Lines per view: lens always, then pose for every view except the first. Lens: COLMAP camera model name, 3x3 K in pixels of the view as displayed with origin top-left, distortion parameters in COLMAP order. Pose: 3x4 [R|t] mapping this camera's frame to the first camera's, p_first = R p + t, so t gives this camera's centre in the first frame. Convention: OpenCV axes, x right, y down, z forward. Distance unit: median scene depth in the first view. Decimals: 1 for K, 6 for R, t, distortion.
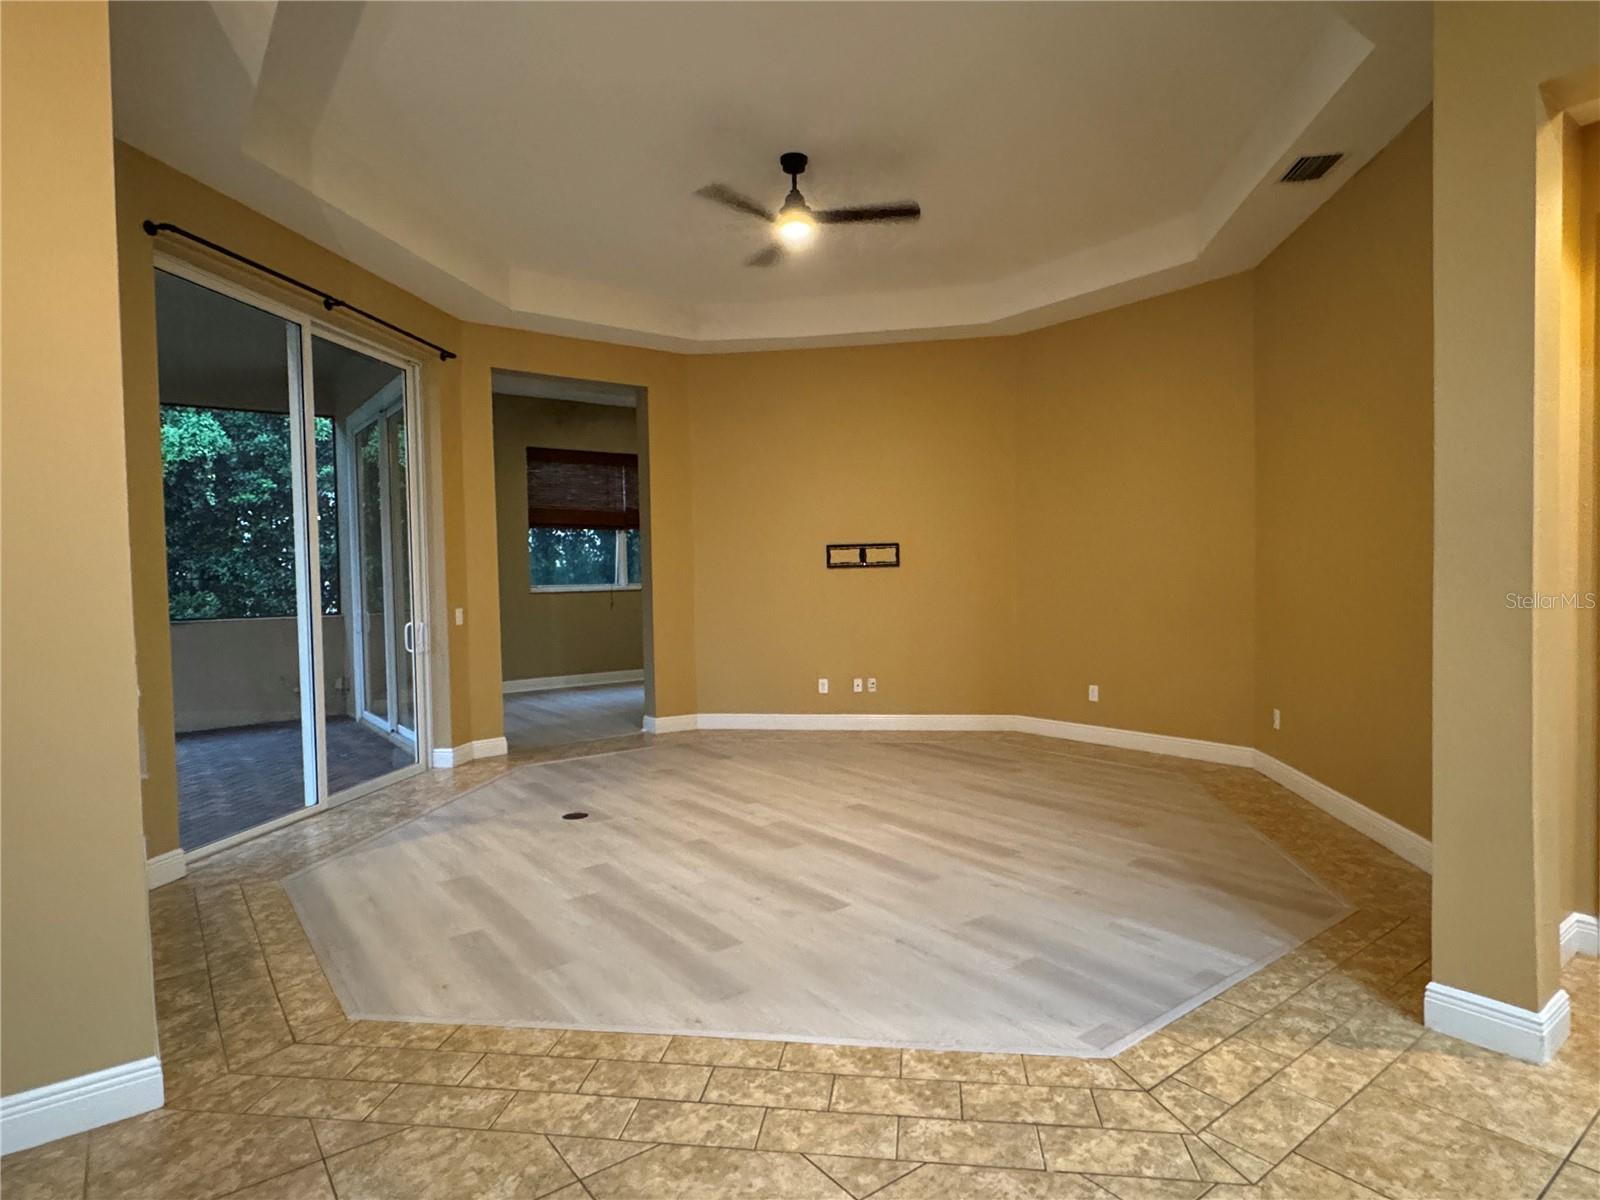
lens RADIAL K [[889.9, 0, 800.2], [0, 889.9, 605.8], [0, 0, 1]] dist [-0.000343, 0.000620]
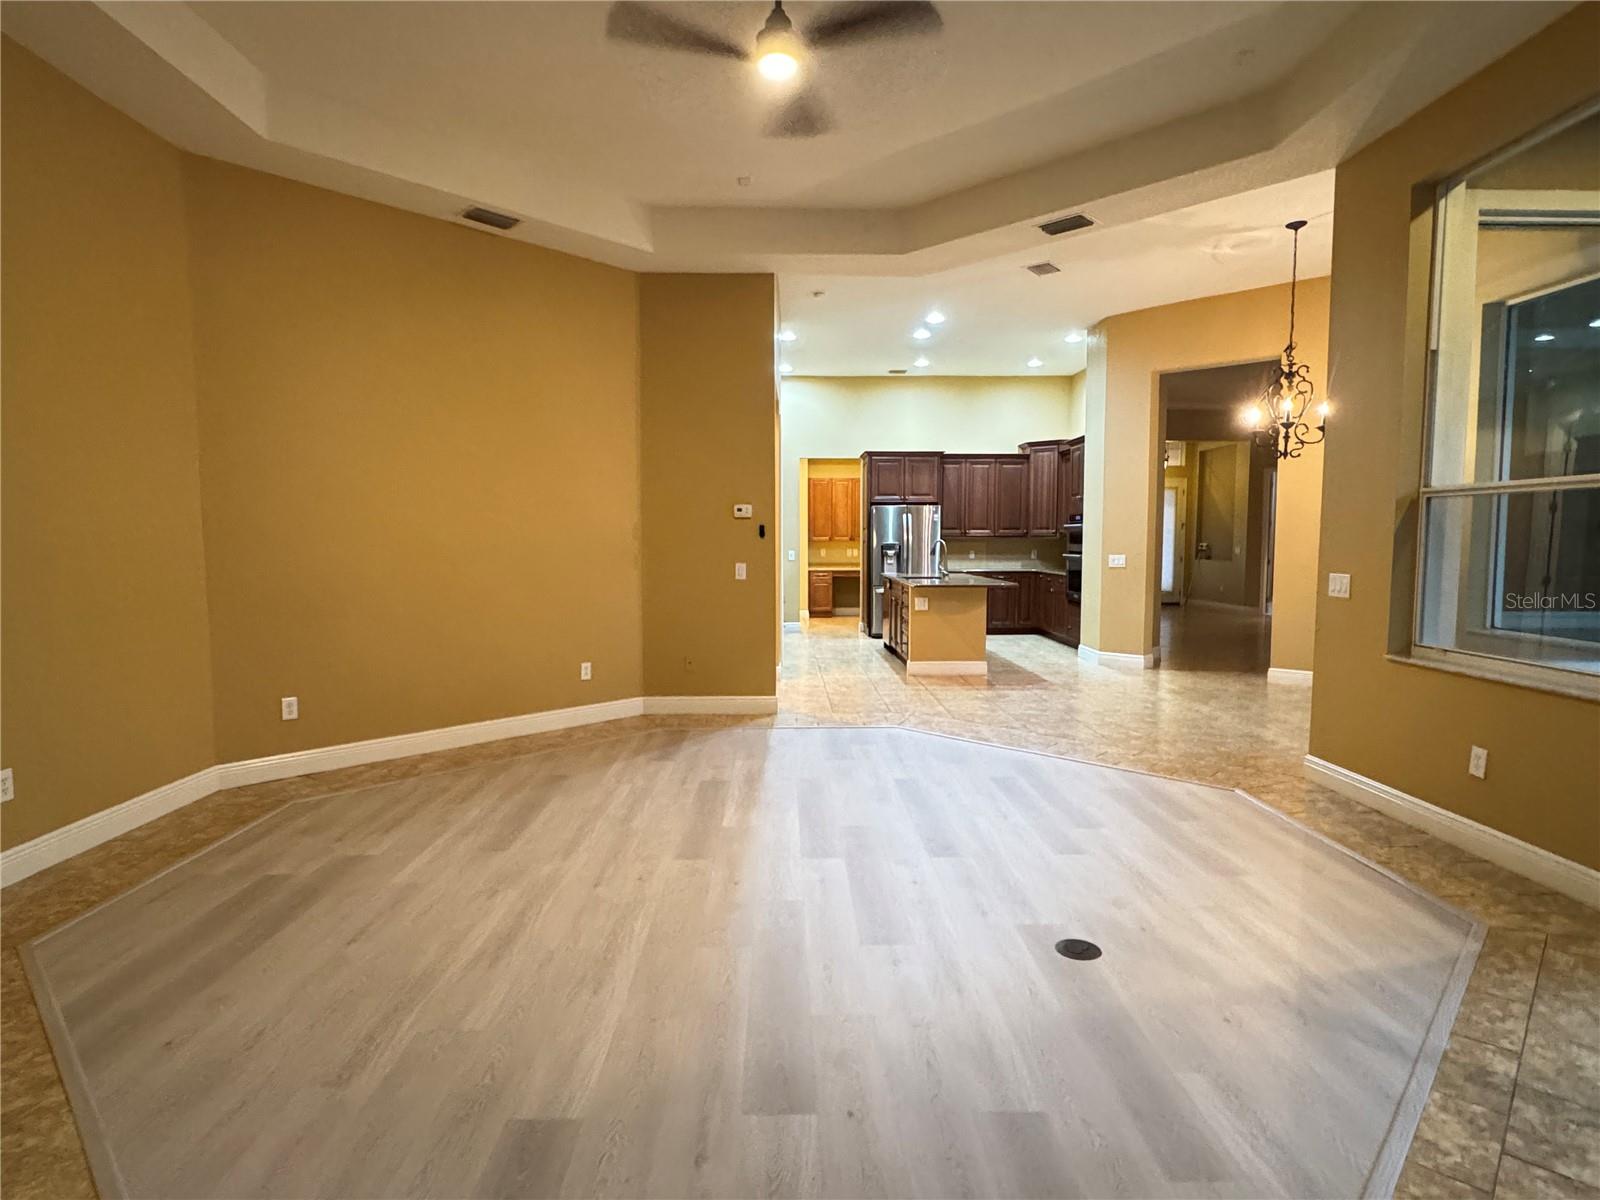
lens RADIAL K [[880.7, 0, 797.7], [0, 880.7, 603.9], [0, 0, 1]] dist [-0.003657, 0.001661]
pose [[-0.813793, -0.021965, 0.580740, -0.531264], [0.037171, 0.995272, 0.089731, -0.051782], [-0.579965, 0.094609, -0.809129, 1.905780]]
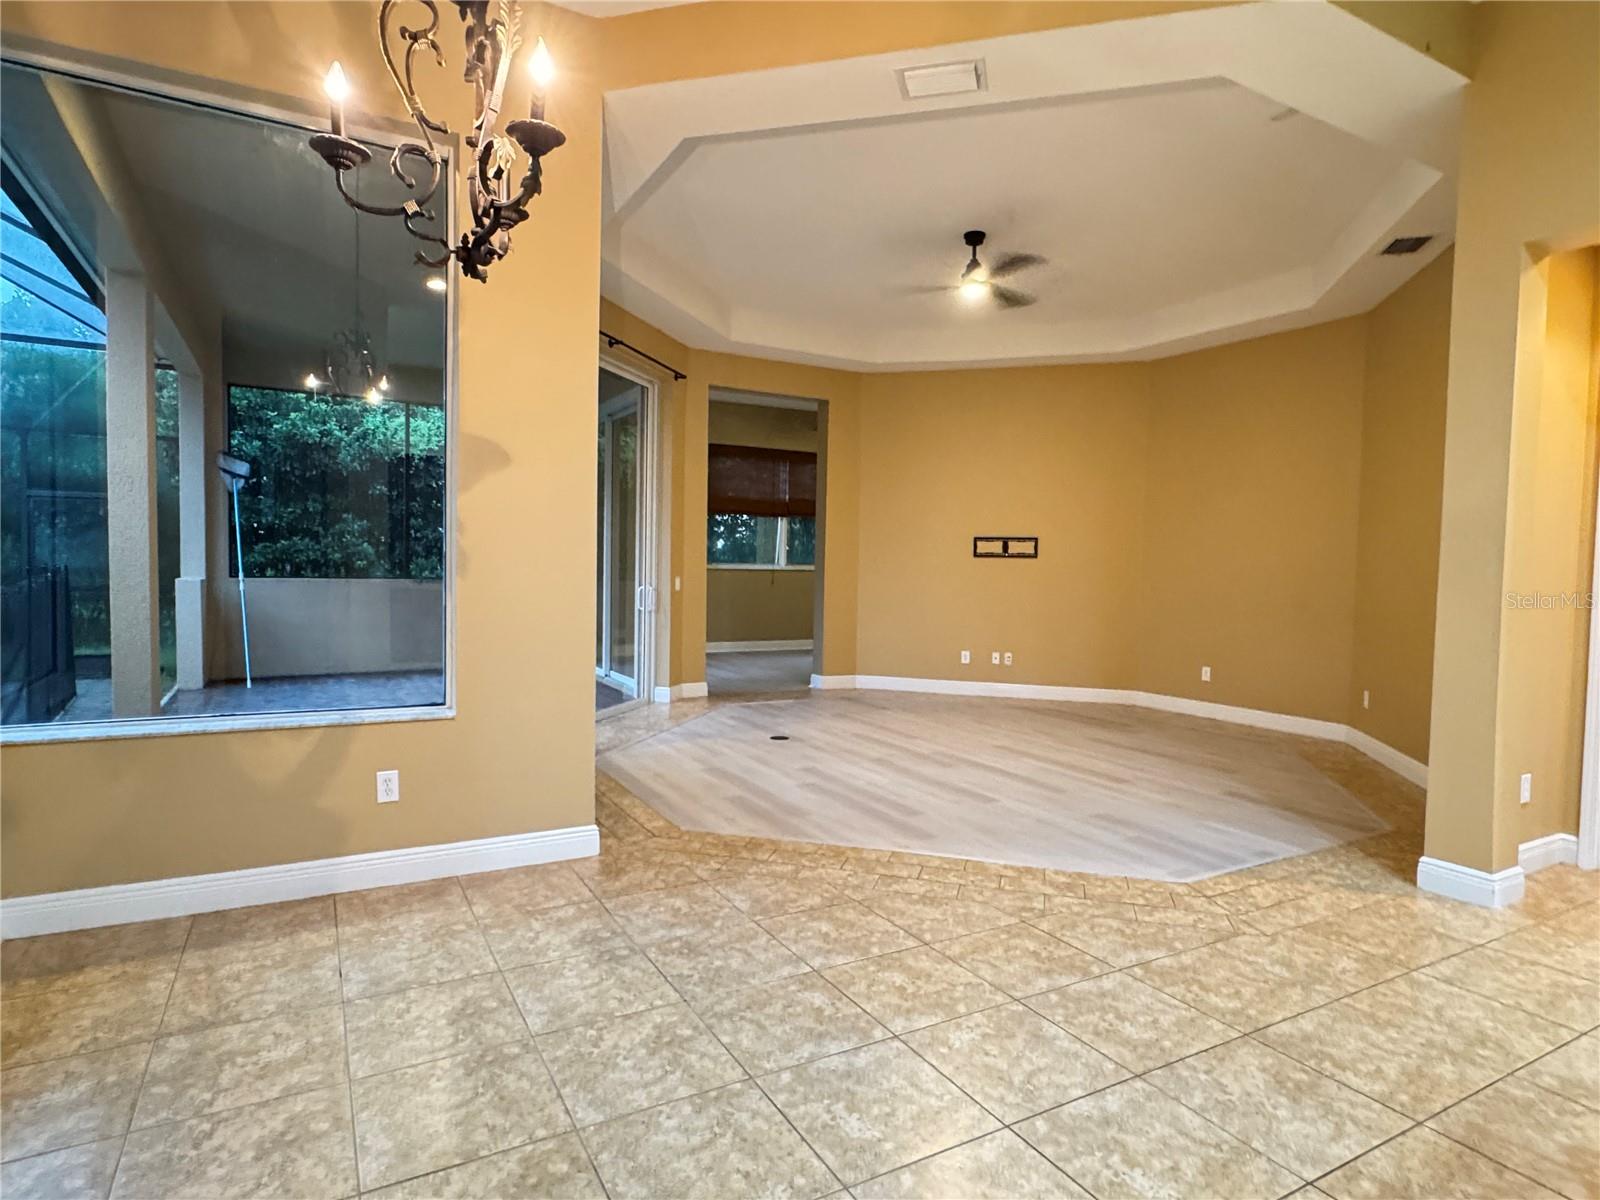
lens RADIAL K [[880.7, 0, 797.7], [0, 880.7, 603.9], [0, 0, 1]] dist [-0.003657, 0.001661]
pose [[0.989821, 0.045746, -0.134765, -0.075650], [-0.044105, 0.998912, 0.015136, 0.023333], [0.135311, -0.009038, 0.990762, -0.342098]]
